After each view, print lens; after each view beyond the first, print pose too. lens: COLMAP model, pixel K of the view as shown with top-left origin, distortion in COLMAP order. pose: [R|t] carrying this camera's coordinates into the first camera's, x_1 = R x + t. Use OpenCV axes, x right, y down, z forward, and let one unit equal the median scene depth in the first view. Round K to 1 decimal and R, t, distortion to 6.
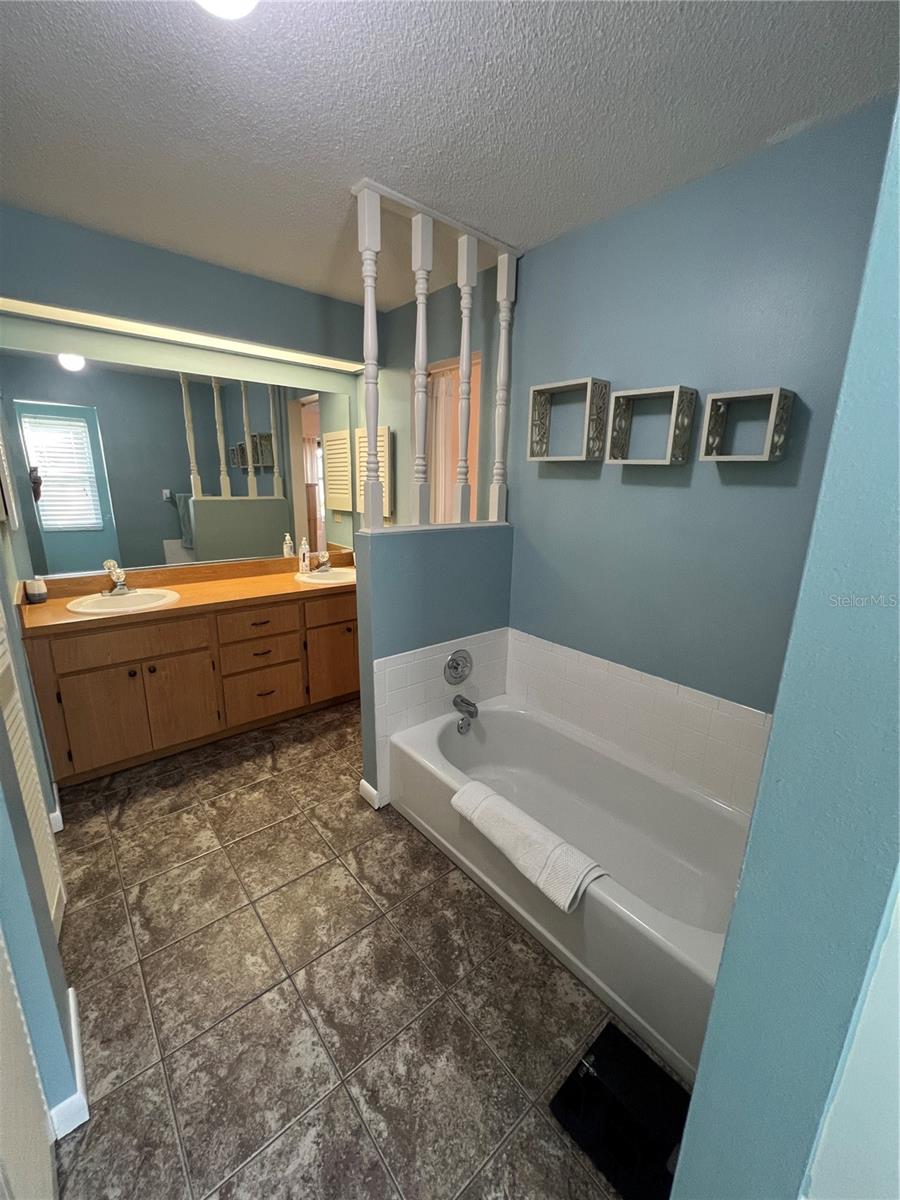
lens RADIAL K [[478.5, 0, 453.6], [0, 478.5, 600.1], [0, 0, 1]] dist [-0.000284, 0.000428]
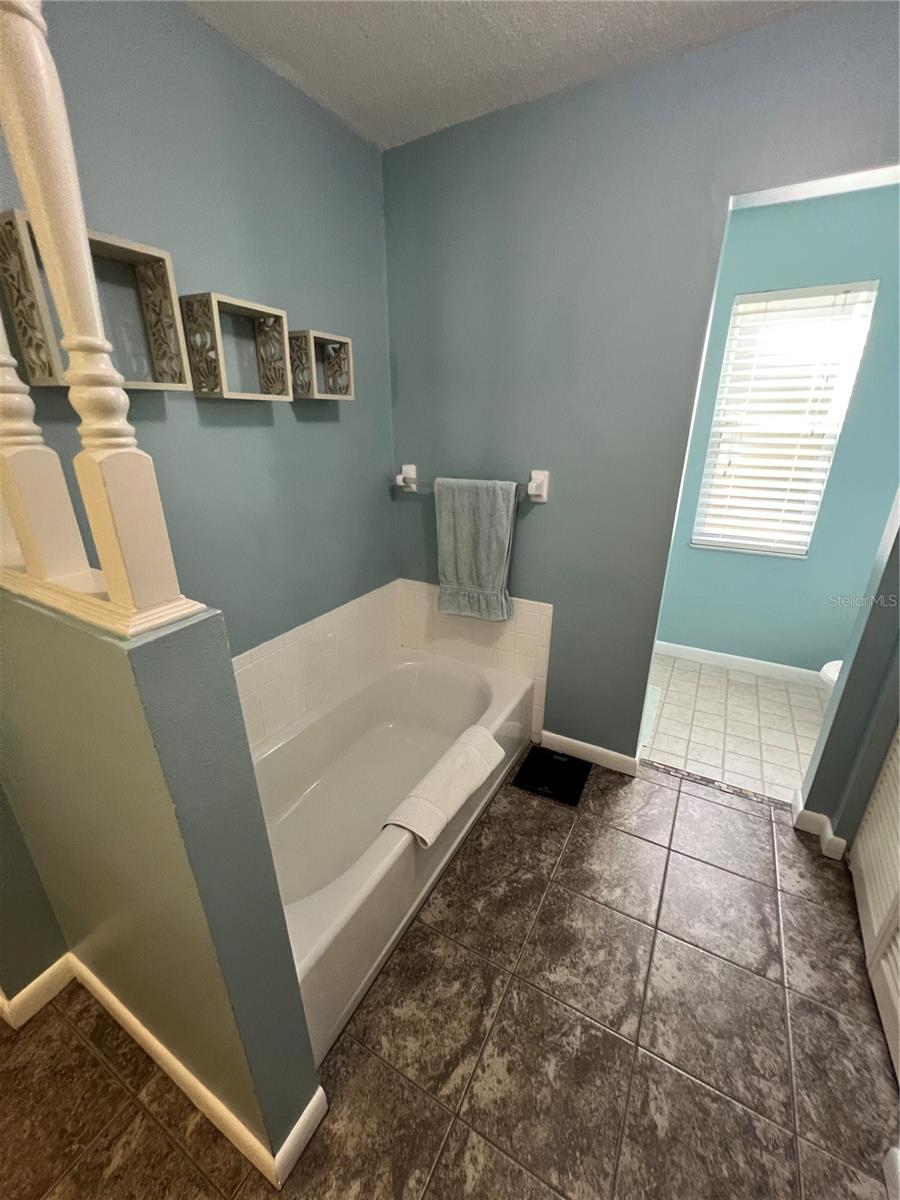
lens RADIAL K [[483.5, 0, 451.6], [0, 483.5, 599.5], [0, 0, 1]] dist [0.004258, 0.000167]
pose [[-0.345408, -0.354449, 0.868941, -0.646910], [0.222510, 0.868594, 0.442756, -0.317055], [-0.911692, 0.346280, -0.221151, 1.129827]]
